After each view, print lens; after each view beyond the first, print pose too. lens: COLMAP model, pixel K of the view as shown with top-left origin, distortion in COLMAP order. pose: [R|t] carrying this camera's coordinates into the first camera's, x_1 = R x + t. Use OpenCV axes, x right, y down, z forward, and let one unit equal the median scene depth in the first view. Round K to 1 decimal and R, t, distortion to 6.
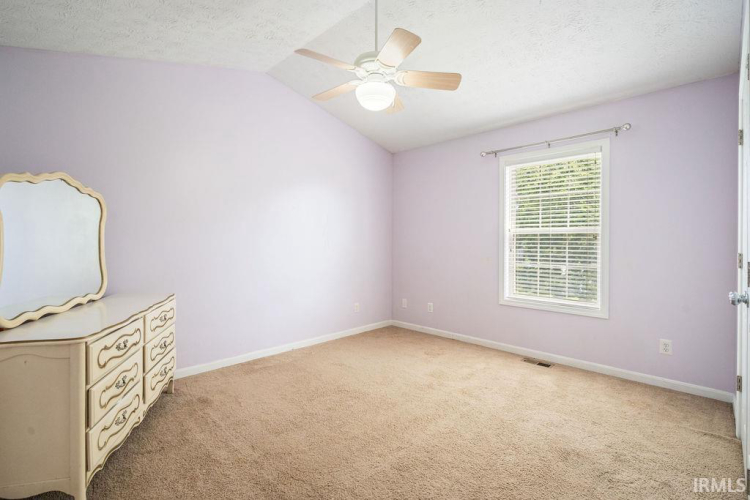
lens RADIAL K [[342.9, 0, 373.4], [0, 342.9, 244.1], [0, 0, 1]] dist [-0.000403, -0.000075]
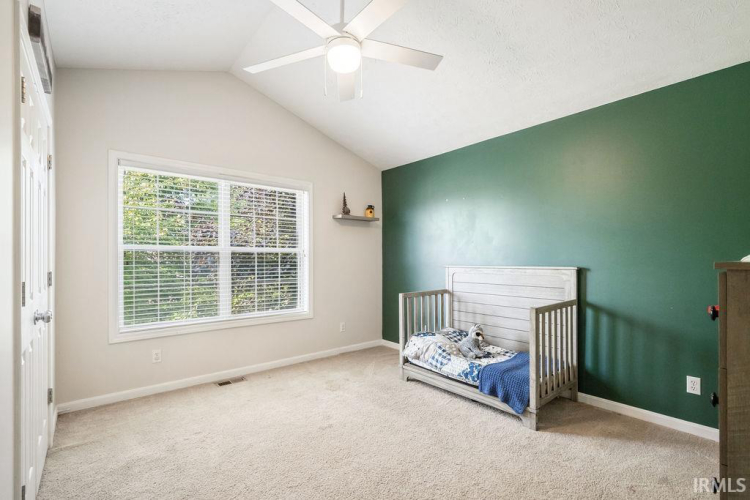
lens RADIAL K [[342.9, 0, 373.4], [0, 342.9, 244.1], [0, 0, 1]] dist [-0.000403, -0.000075]
pose [[0.091404, 0.040059, 0.995008, -0.506745], [0.009918, 0.999104, -0.041135, -0.008669], [-0.995765, 0.013629, 0.090925, 0.509752]]
